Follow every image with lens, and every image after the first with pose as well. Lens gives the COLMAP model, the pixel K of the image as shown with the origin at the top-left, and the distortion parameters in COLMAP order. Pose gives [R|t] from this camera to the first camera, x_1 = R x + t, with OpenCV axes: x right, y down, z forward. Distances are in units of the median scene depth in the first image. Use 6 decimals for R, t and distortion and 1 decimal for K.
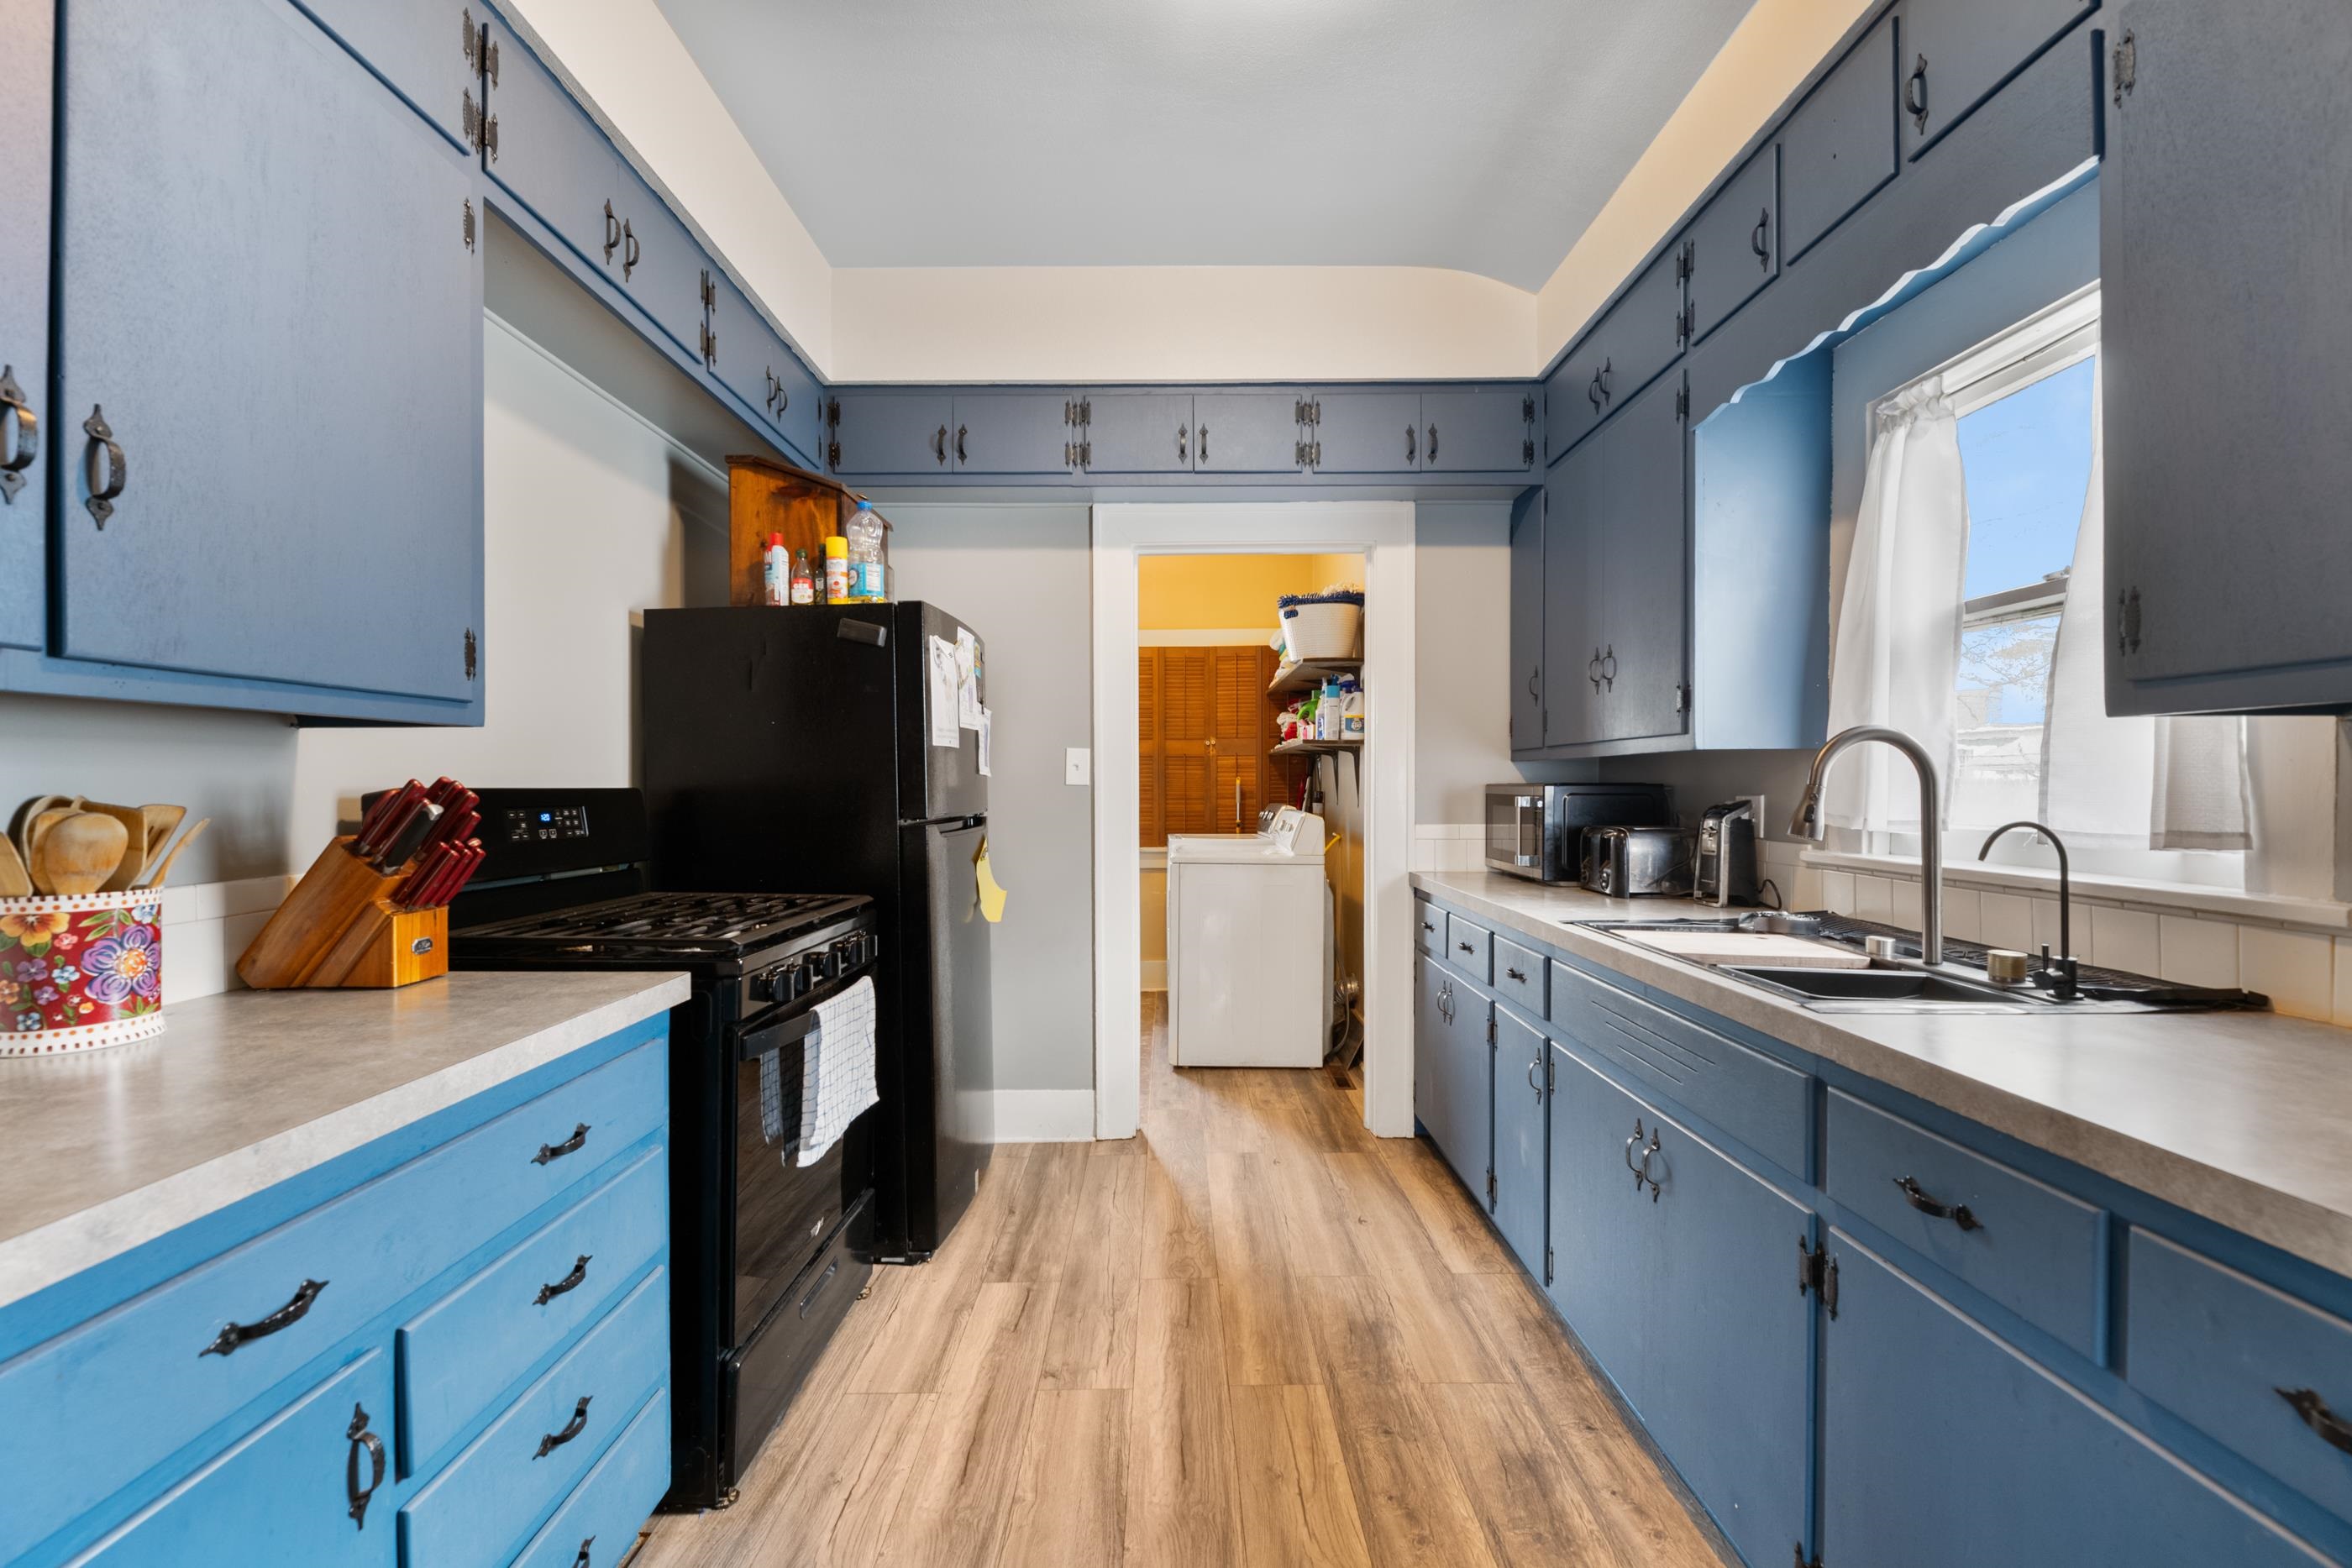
lens RADIAL K [[1025.8, 0, 1165.8], [0, 1025.8, 760.9], [0, 0, 1]] dist [-0.002298, -0.000567]
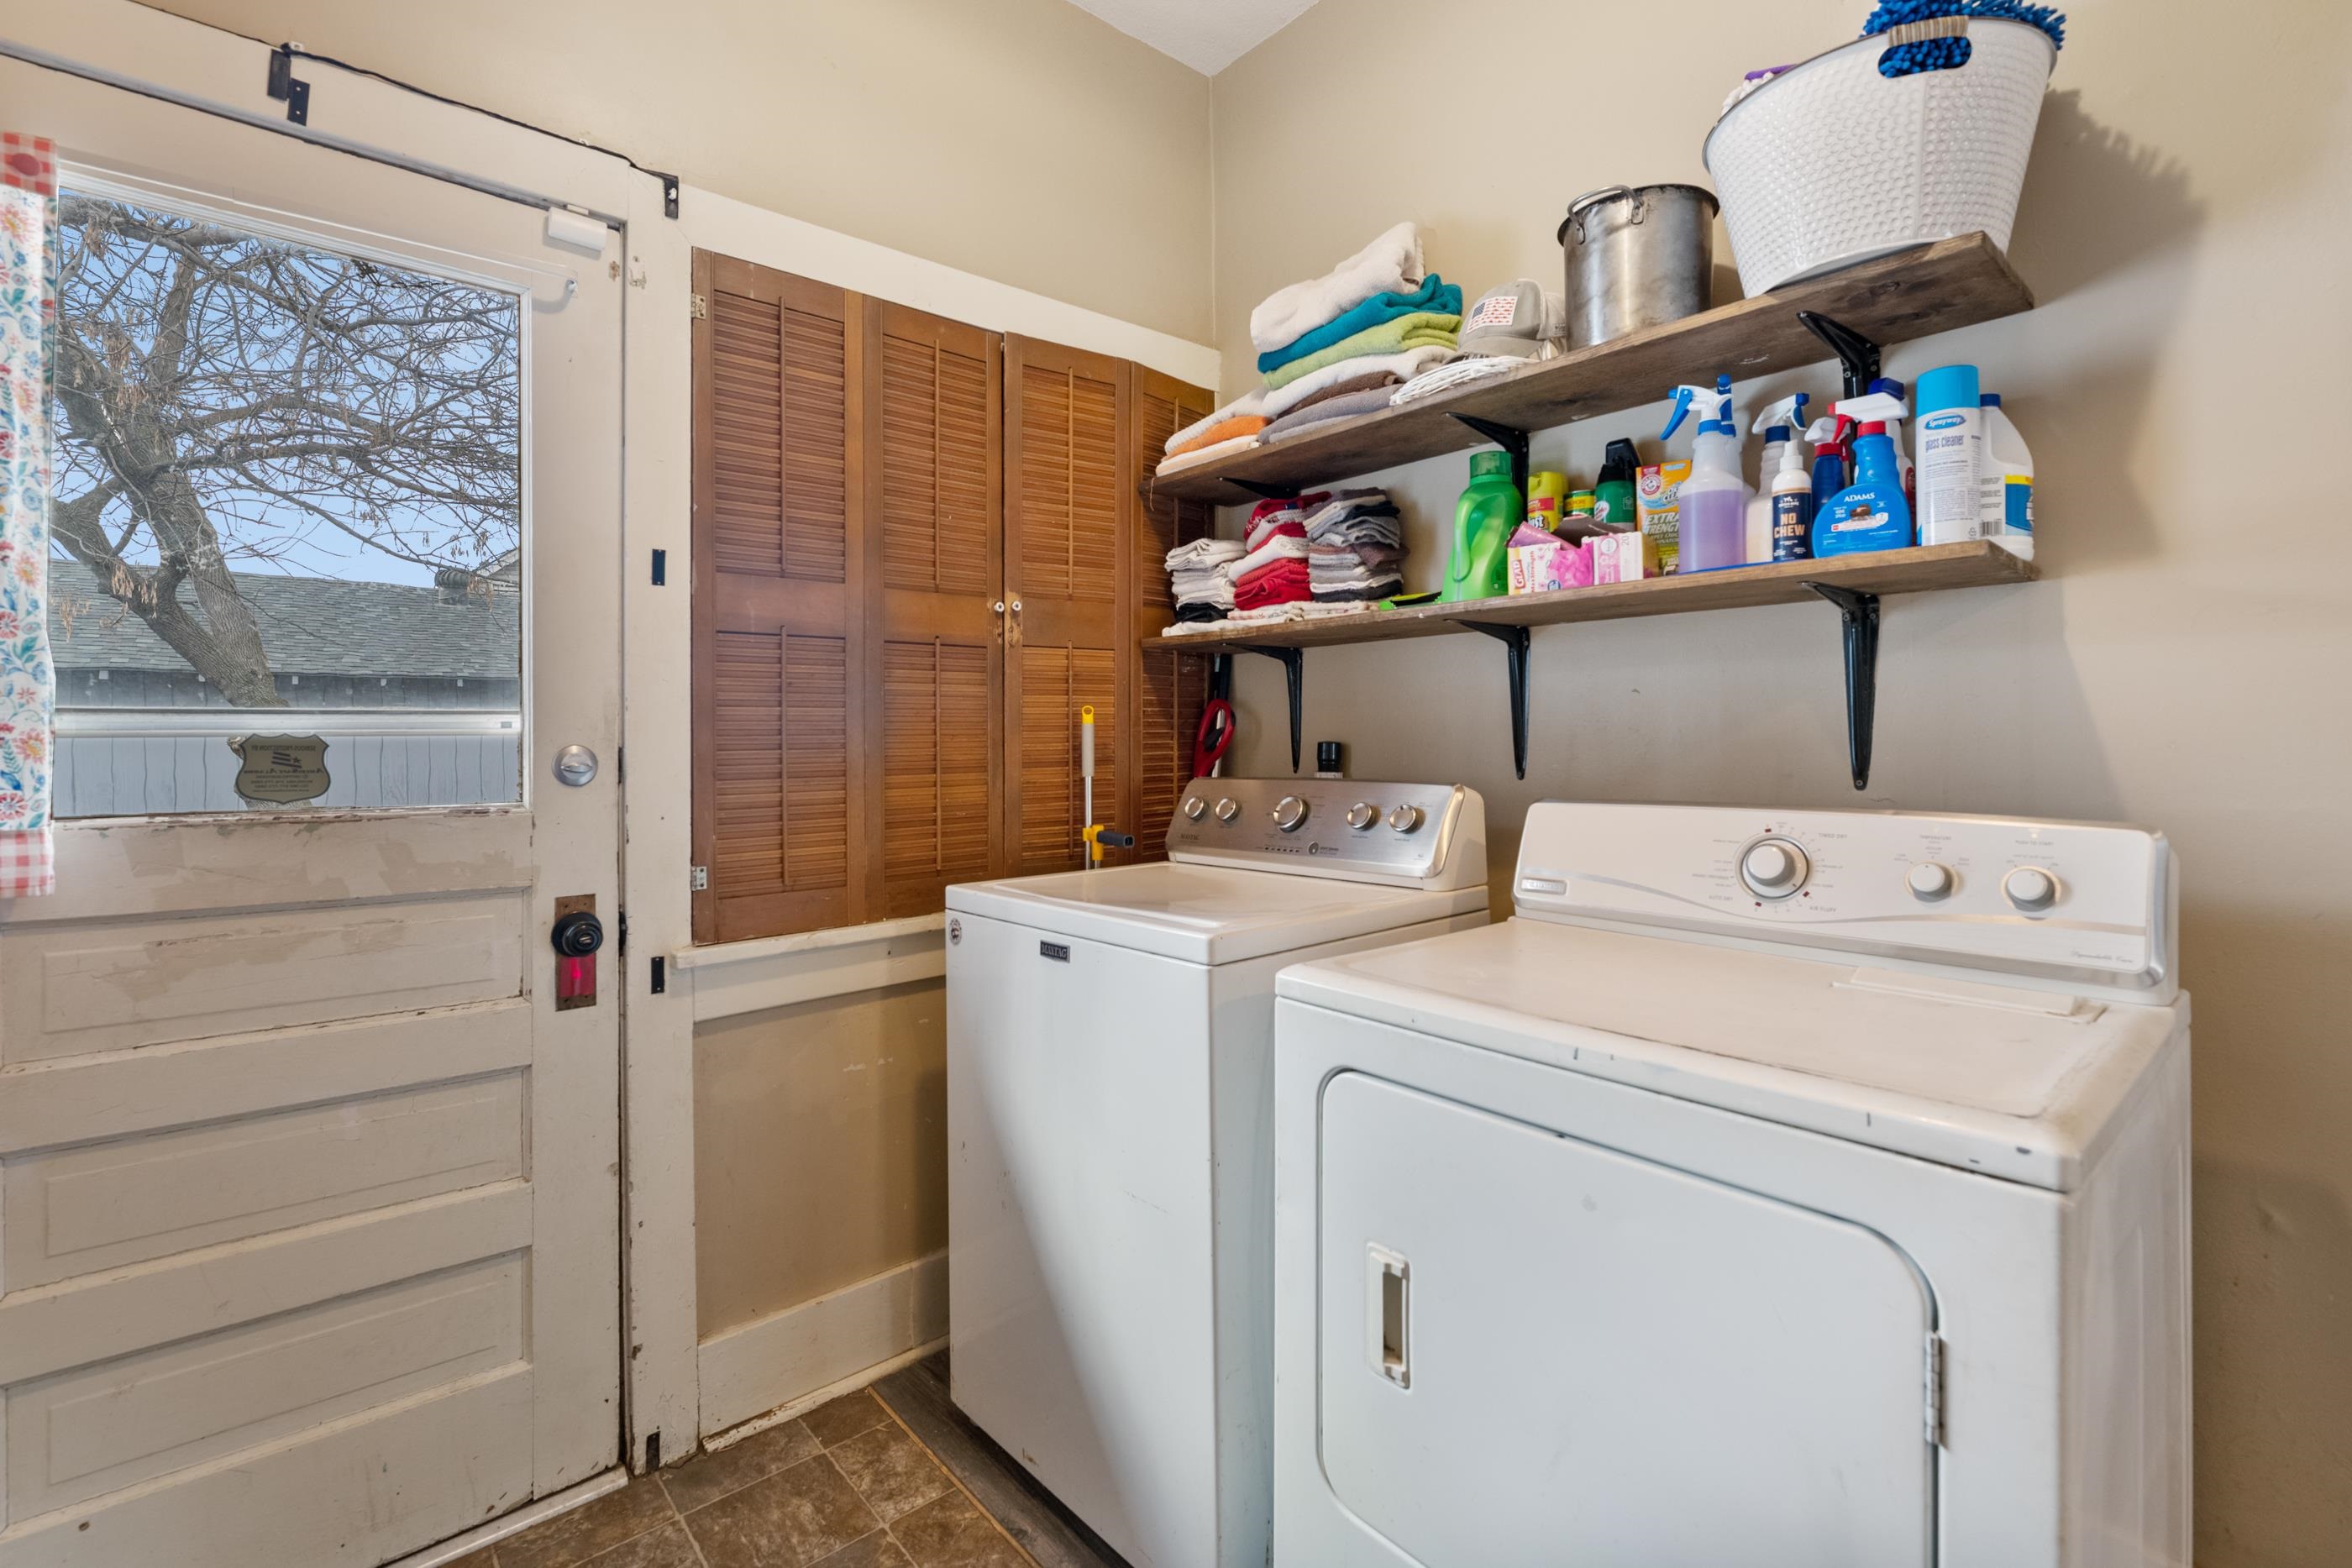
lens RADIAL K [[1023.2, 0, 1173.2], [0, 1023.2, 792.2], [0, 0, 1]] dist [-0.000504, -0.000182]
pose [[0.752320, -0.036733, 0.657773, -0.201973], [-0.005015, 0.998096, 0.061474, 0.032781], [-0.658779, -0.049546, 0.750703, 0.931676]]
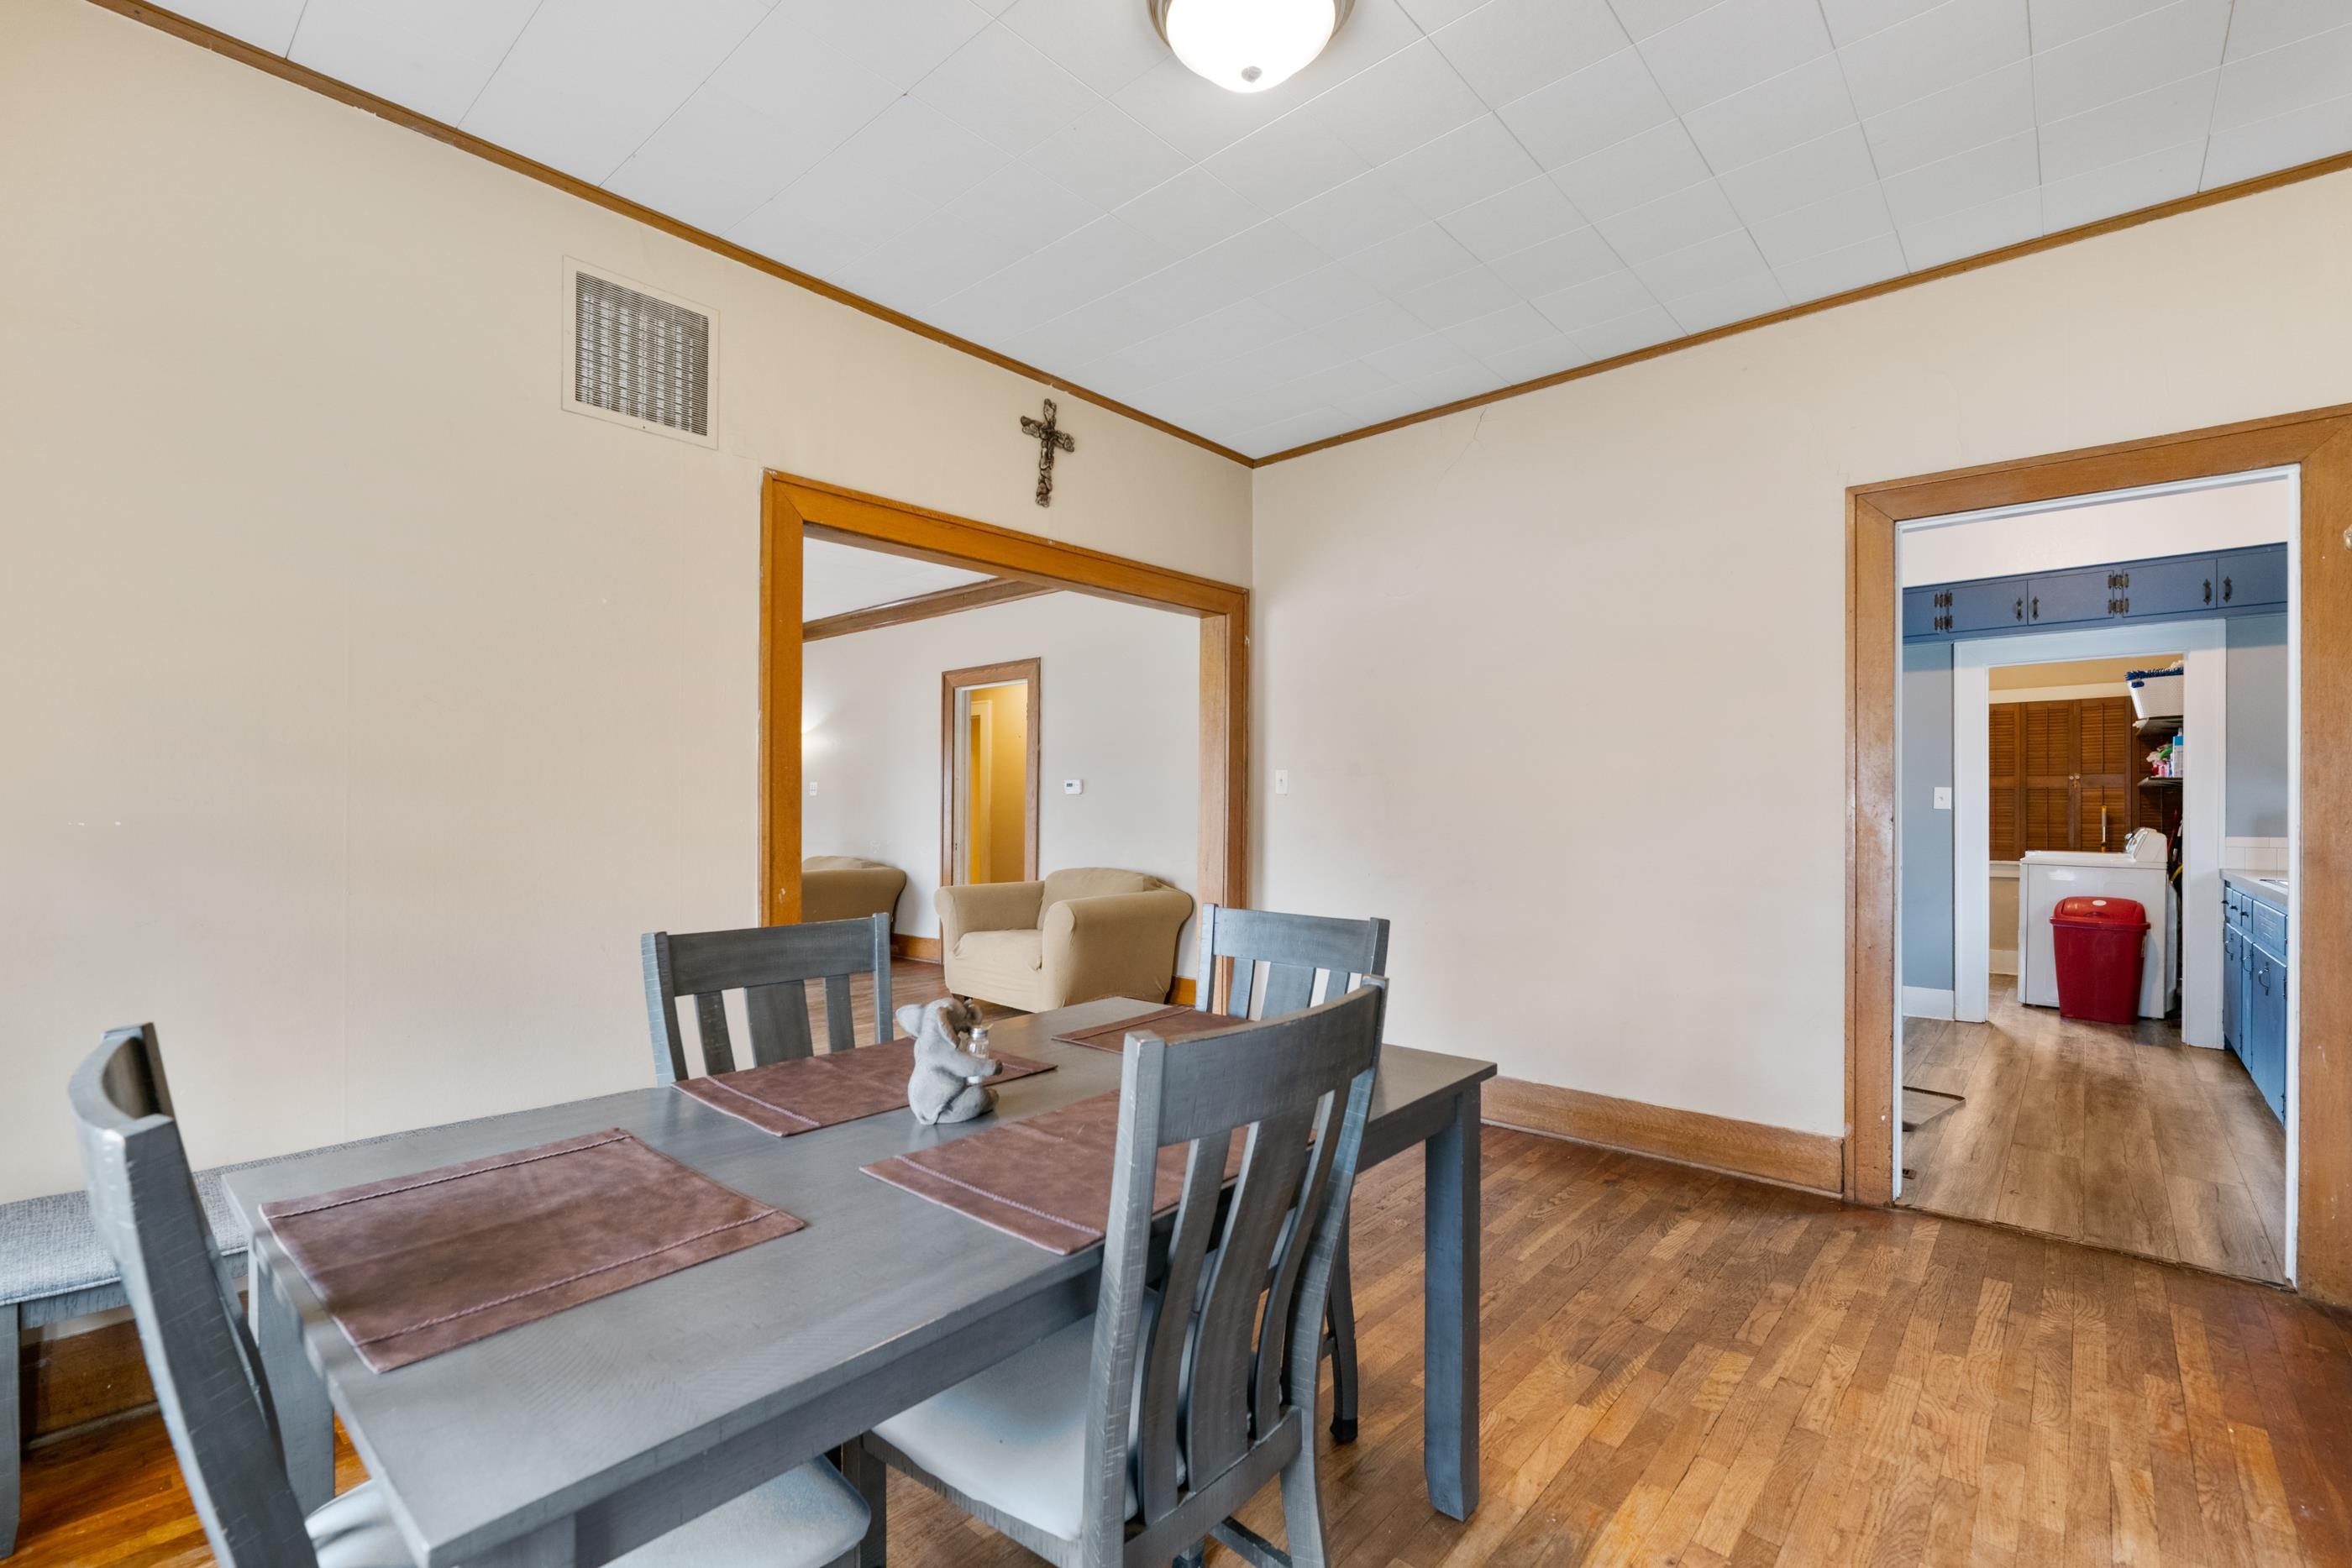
lens RADIAL K [[1033.9, 0, 1177.8], [0, 1033.9, 807.5], [0, 0, 1]] dist [-0.000200, 0.000271]
pose [[0.753380, 0.003731, -0.657575, 0.066069], [0.007174, 0.999878, 0.013893, -0.009388], [0.657546, -0.015184, 0.753261, -0.859972]]
